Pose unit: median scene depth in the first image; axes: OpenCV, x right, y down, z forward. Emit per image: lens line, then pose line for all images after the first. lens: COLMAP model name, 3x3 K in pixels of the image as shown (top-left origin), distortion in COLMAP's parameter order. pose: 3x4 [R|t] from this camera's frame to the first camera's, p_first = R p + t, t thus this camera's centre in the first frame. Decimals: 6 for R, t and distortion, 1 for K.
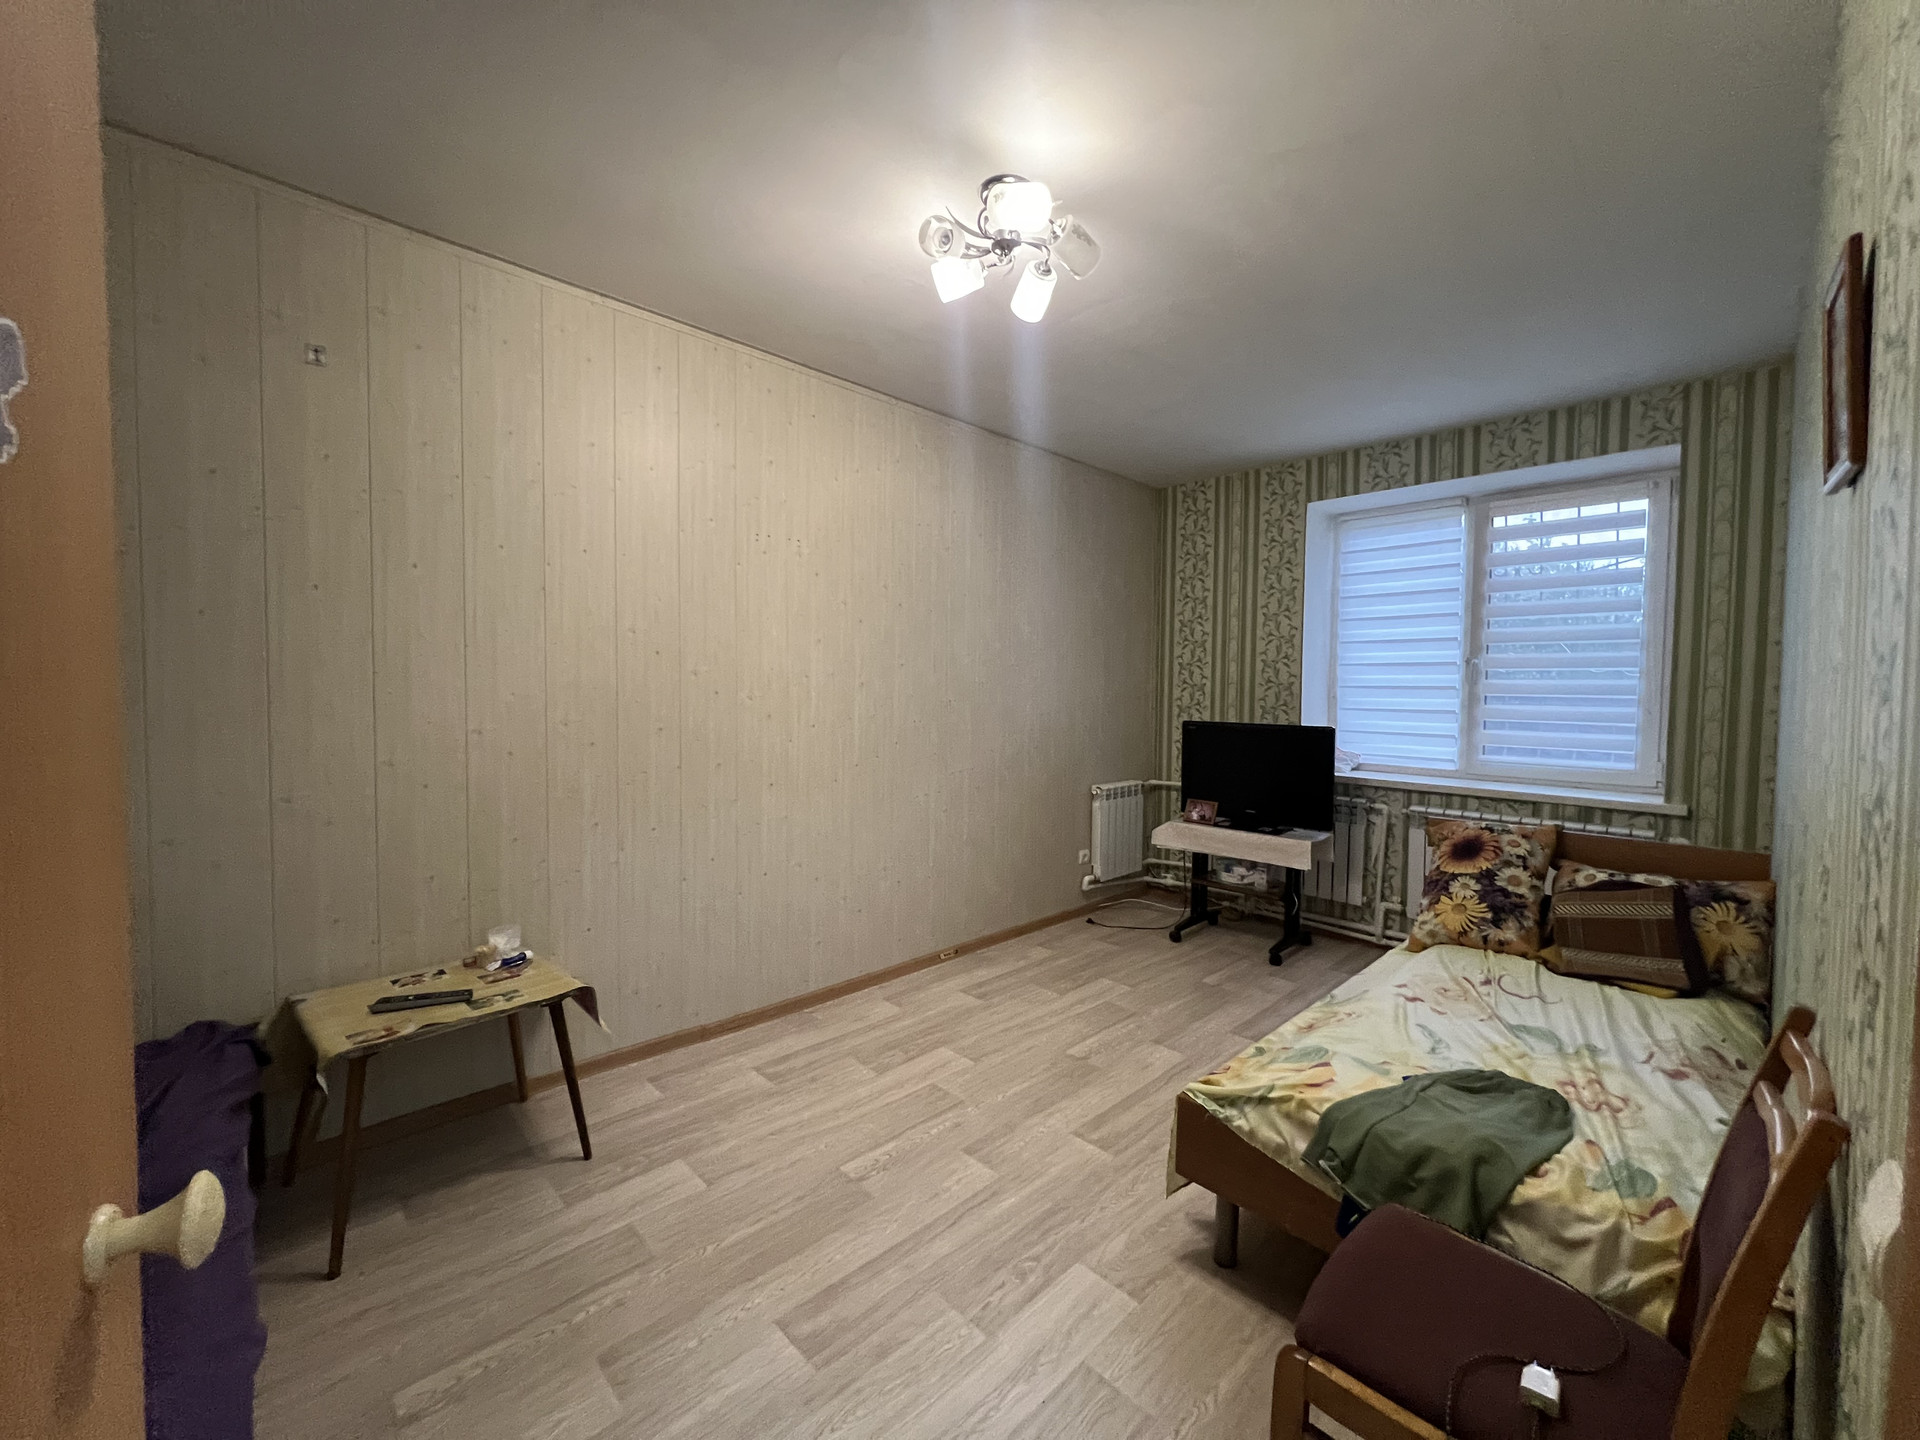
lens RADIAL K [[765.6, 0, 965.8], [0, 765.6, 714.8], [0, 0, 1]] dist [-0.003314, -0.000036]
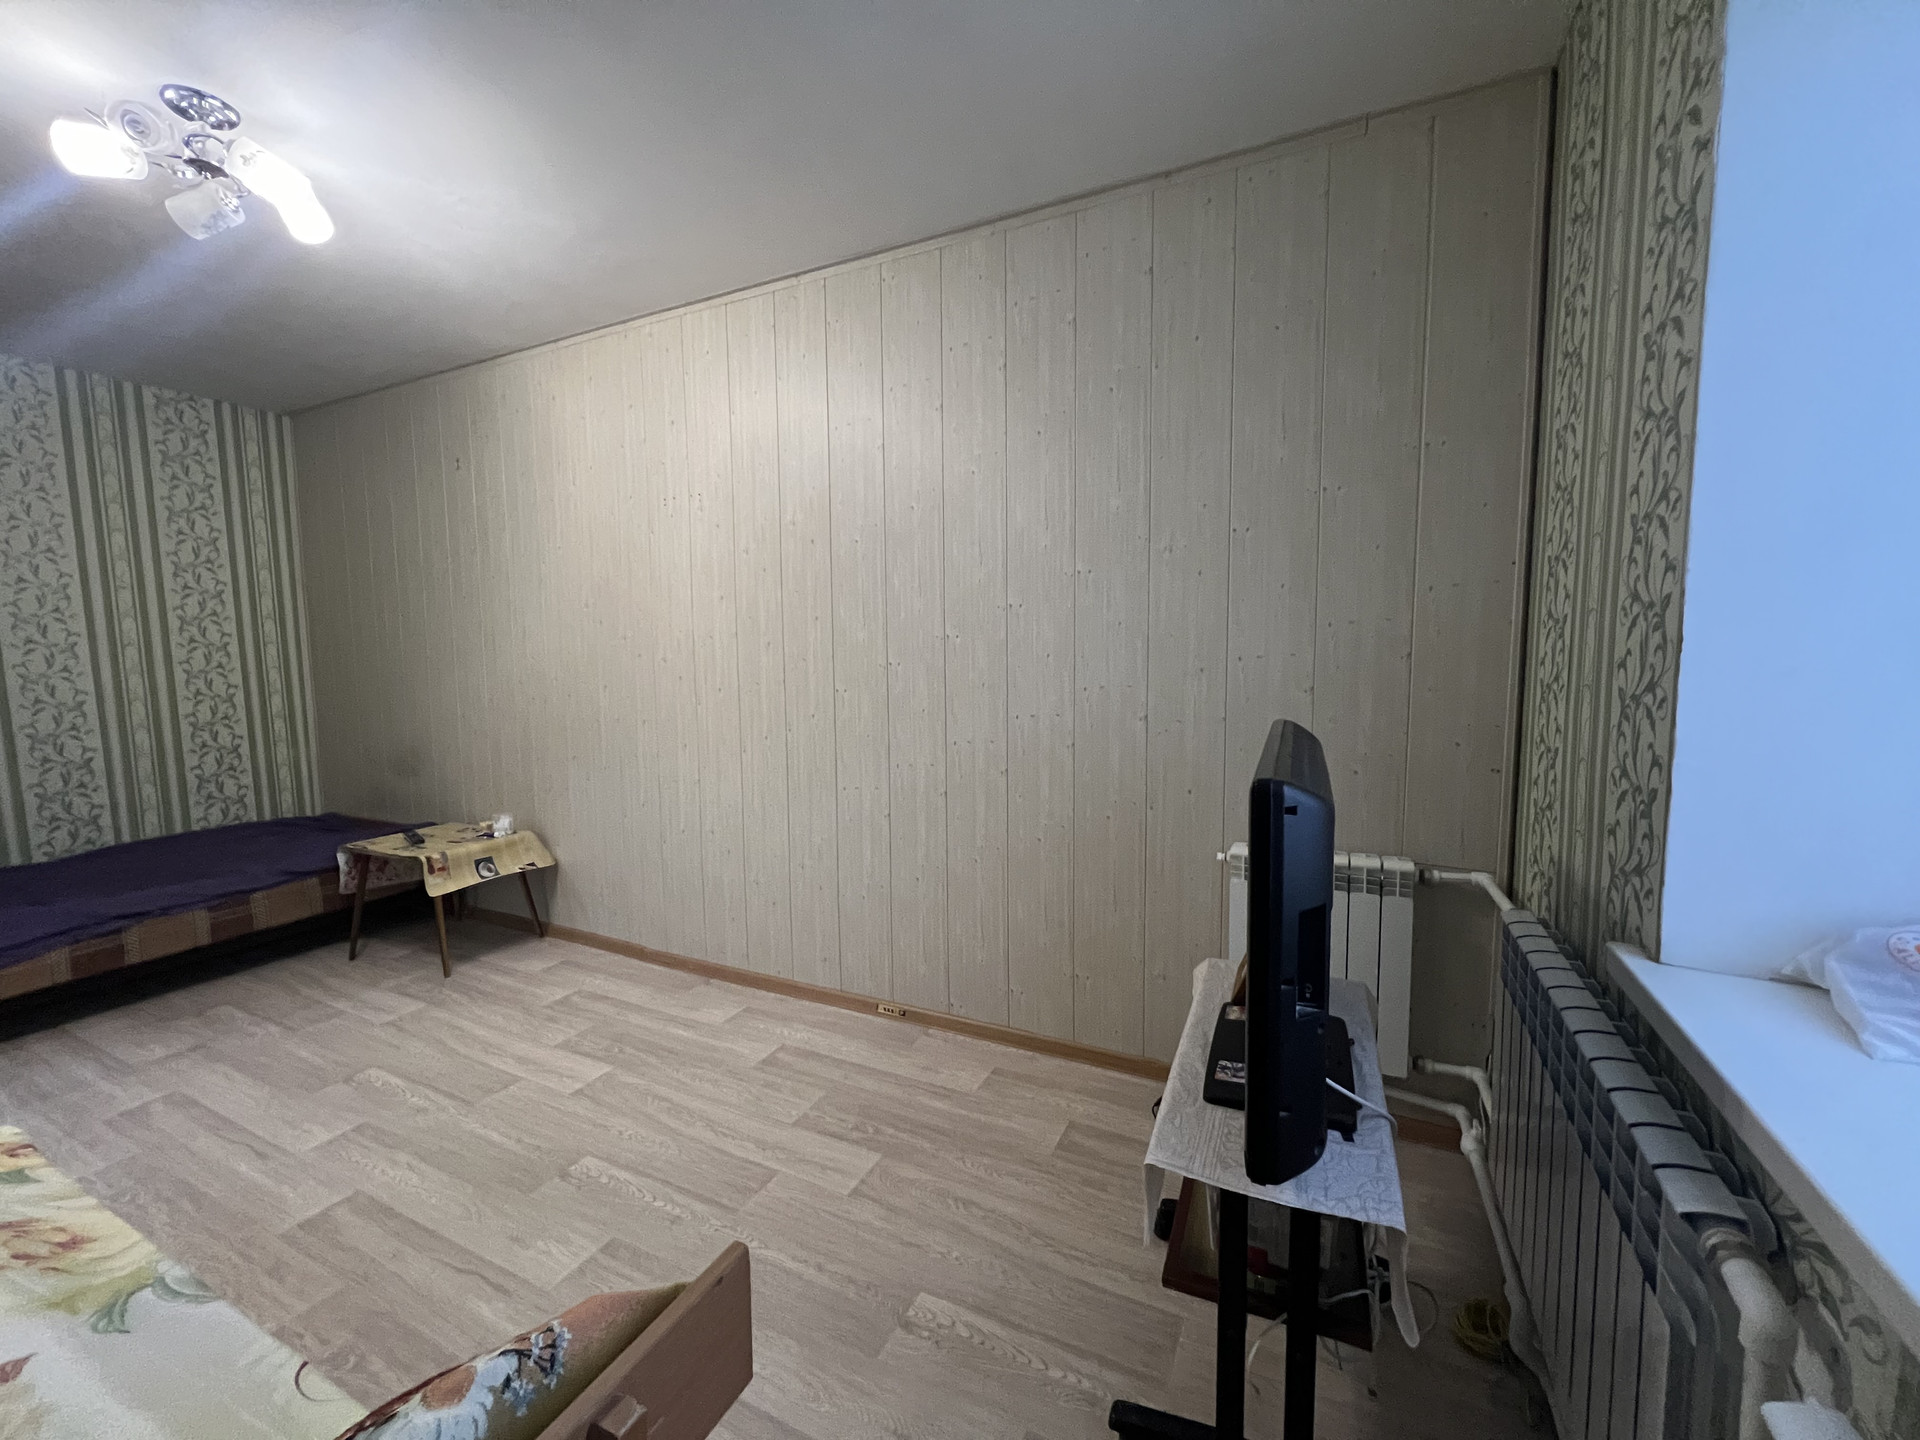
lens RADIAL K [[765.6, 0, 958.1], [0, 765.6, 715.8], [0, 0, 1]] dist [-0.003314, -0.000036]
pose [[0.338023, 0.071909, -0.938387, 0.918791], [-0.017936, 0.997388, 0.069969, -0.029416], [0.940967, -0.006820, 0.338429, 1.120564]]
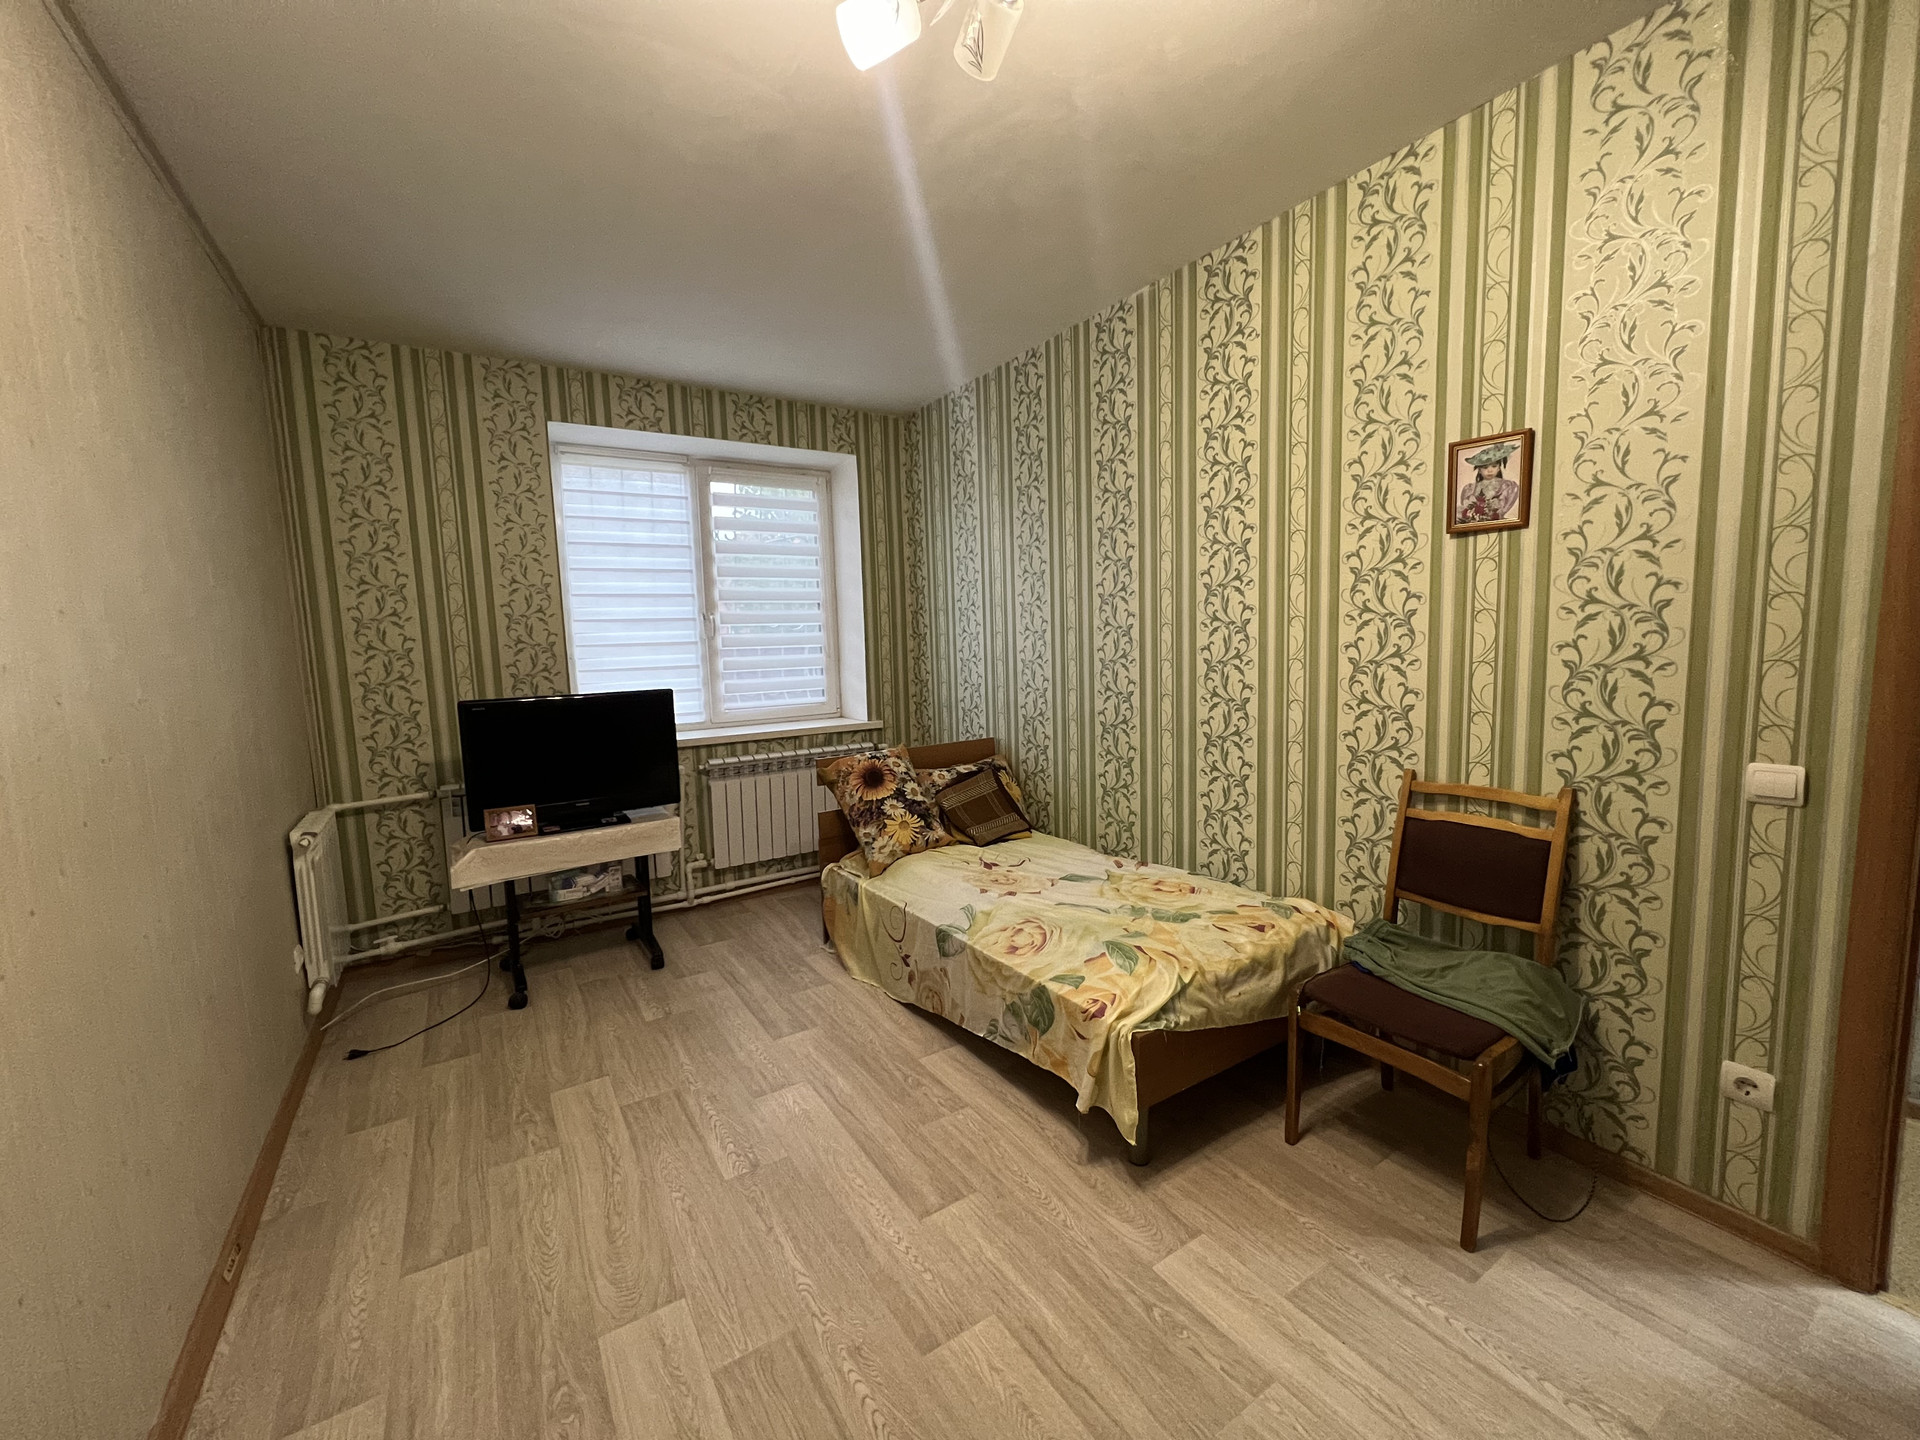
lens RADIAL K [[765.6, 0, 959.2], [0, 765.6, 715.8], [0, 0, 1]] dist [-0.003314, -0.000036]
pose [[0.199814, -0.117034, 0.972819, -0.460801], [0.068967, 0.992059, 0.105183, -0.032292], [-0.977404, 0.046076, 0.206299, 0.653730]]
